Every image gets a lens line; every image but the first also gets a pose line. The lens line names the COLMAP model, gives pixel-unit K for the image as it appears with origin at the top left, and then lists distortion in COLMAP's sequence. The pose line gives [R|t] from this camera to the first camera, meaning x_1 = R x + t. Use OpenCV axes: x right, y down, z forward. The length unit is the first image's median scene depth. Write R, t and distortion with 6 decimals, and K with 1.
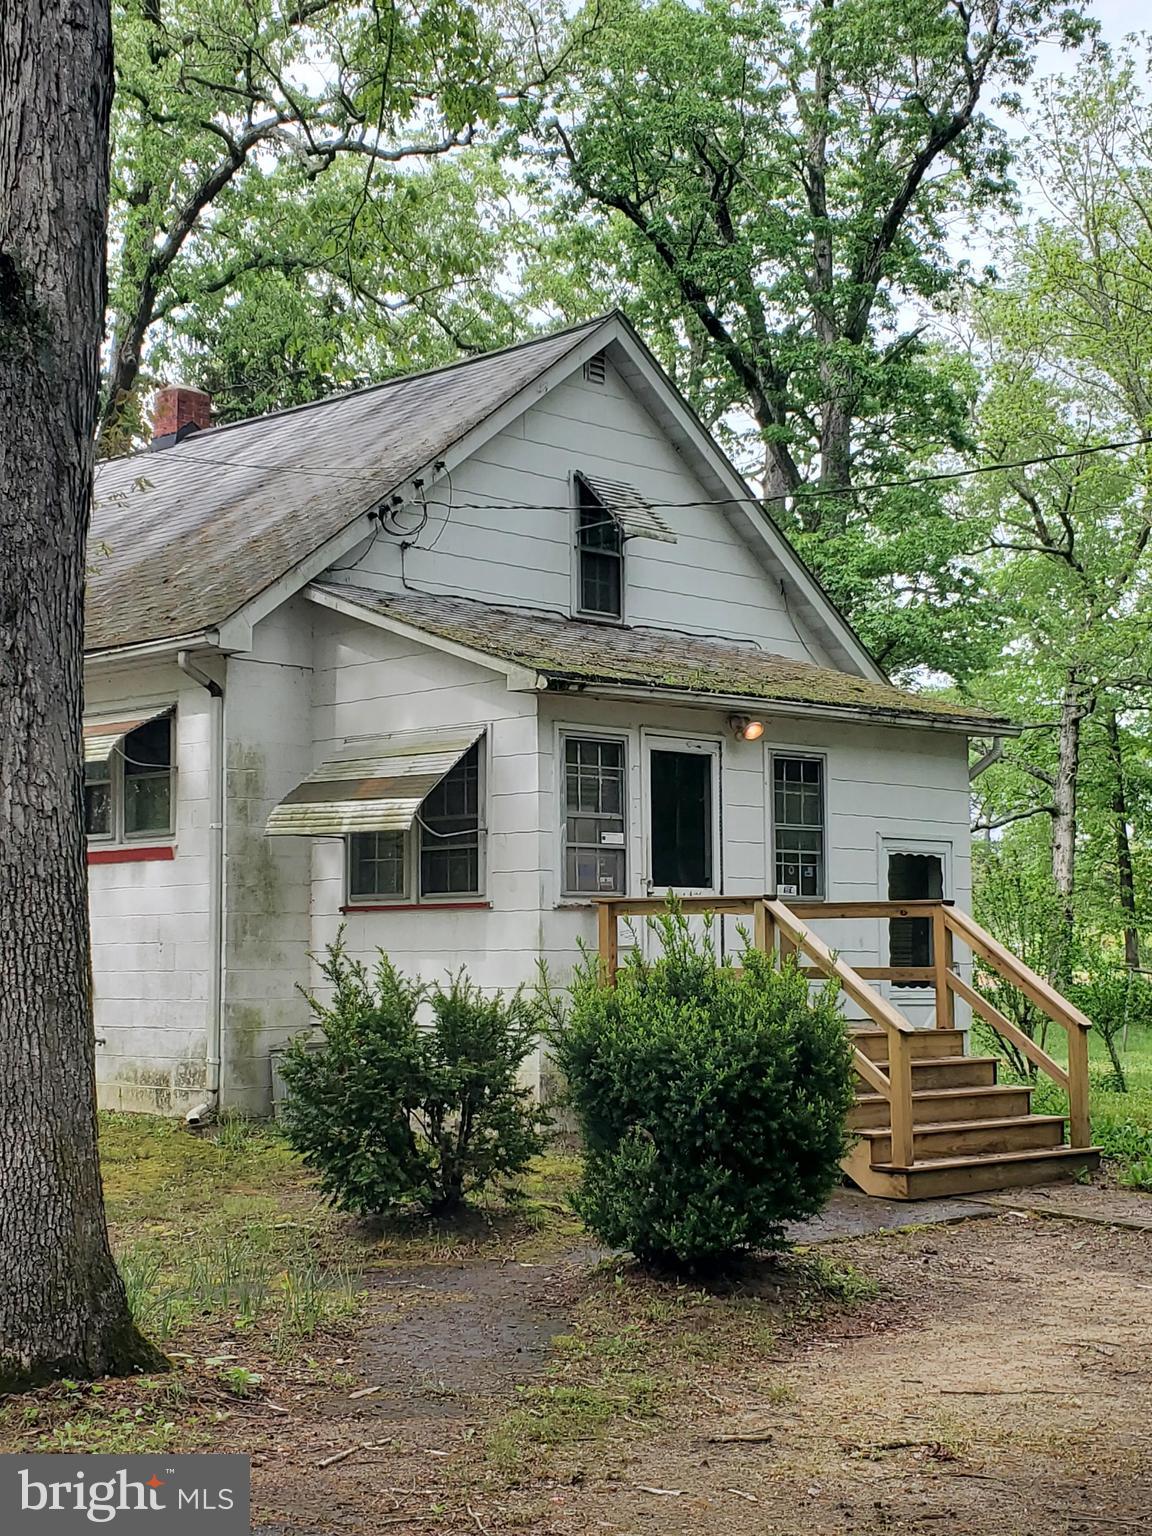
lens RADIAL K [[2231.9, 0, 557.4], [0, 2231.9, 787.9], [0, 0, 1]] dist [0.330283, -1.295281]
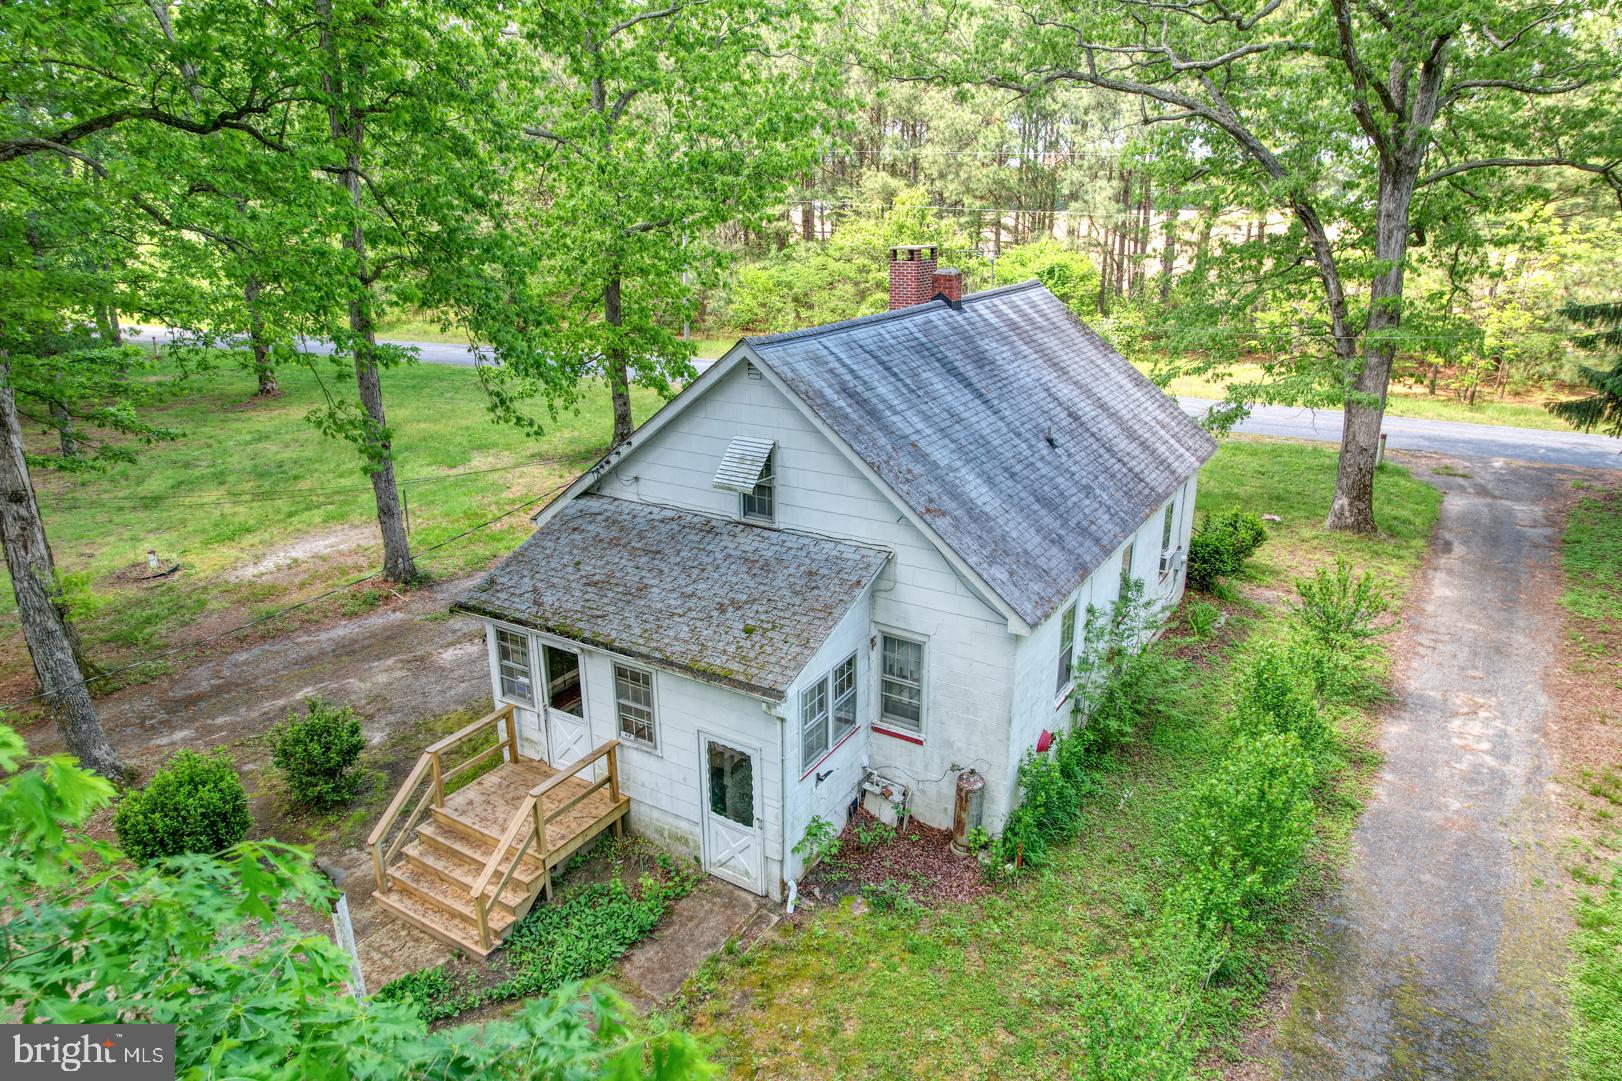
lens RADIAL K [[1044.2, 0, 811.0], [0, 1044.2, 540.5], [0, 0, 1]] dist [-0.069730, 0.059929]
pose [[0.232404, 0.331482, -0.914389, 0.861537], [0.079177, 0.930563, 0.357469, -0.391301], [0.969391, -0.155476, 0.190020, 1.043186]]
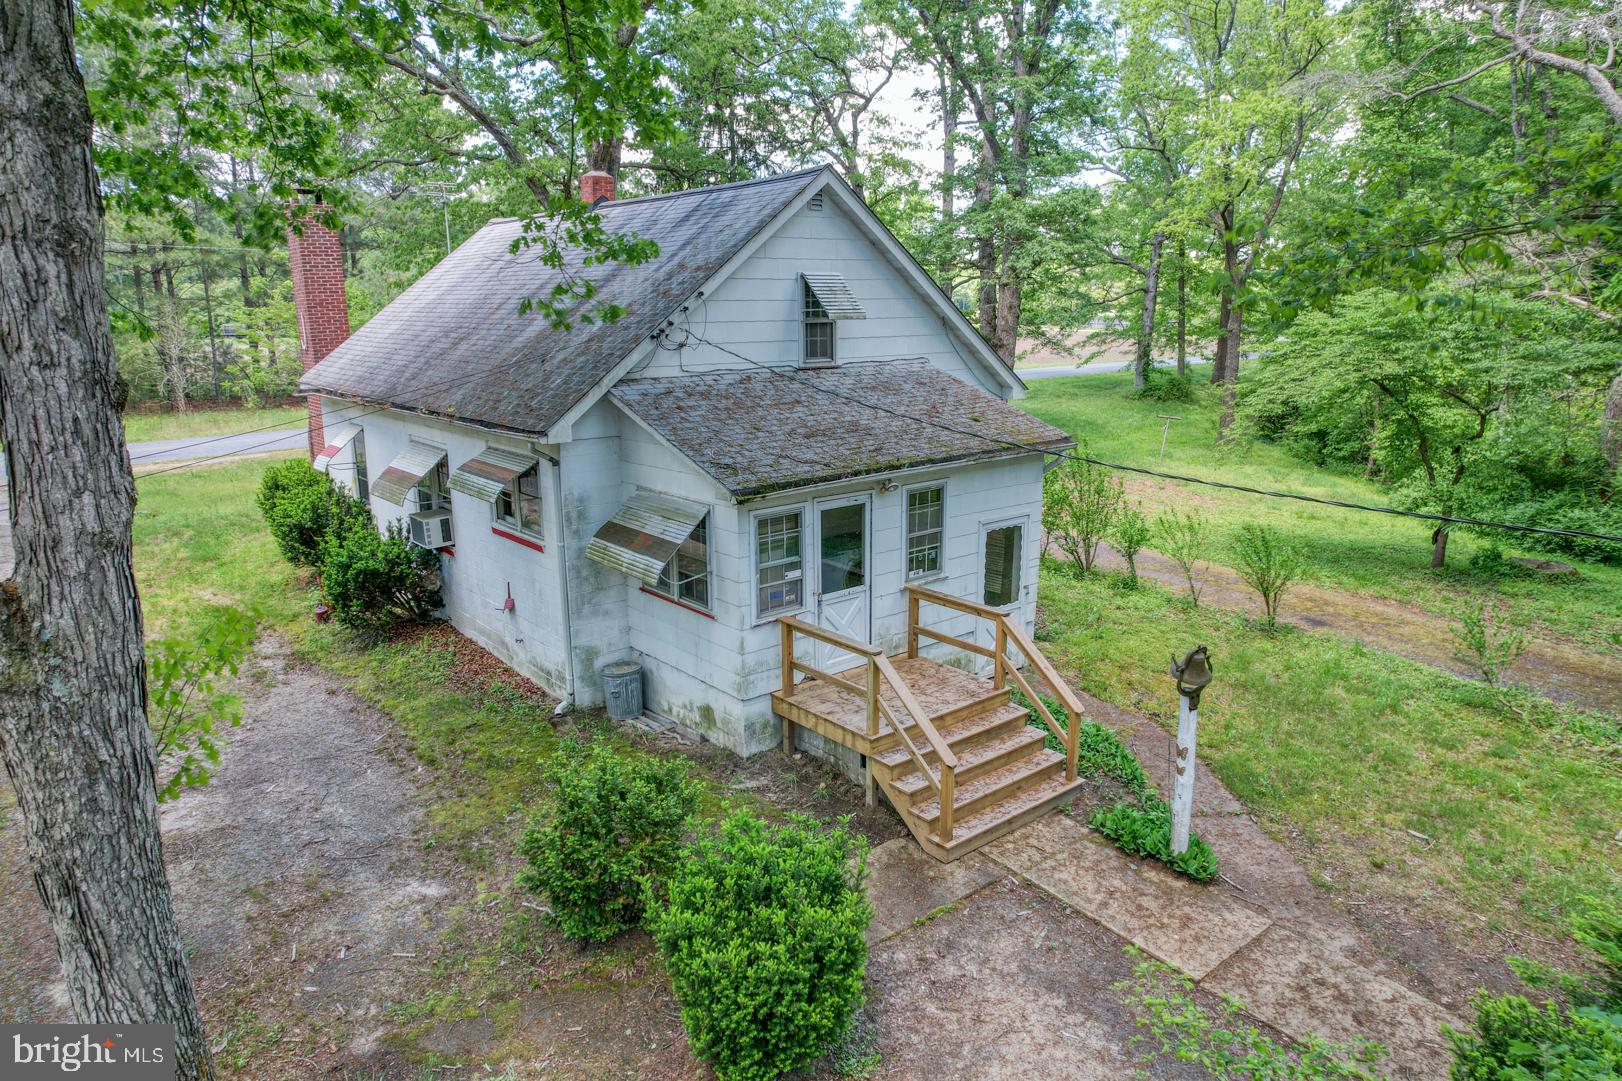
lens RADIAL K [[1044.2, 0, 811.0], [0, 1044.2, 540.5], [0, 0, 1]] dist [-0.069730, 0.059929]
pose [[0.995041, 0.019005, -0.097634, 0.103722], [0.011598, 0.952713, 0.303651, -0.212976], [0.098788, -0.303277, 0.947768, 0.297852]]
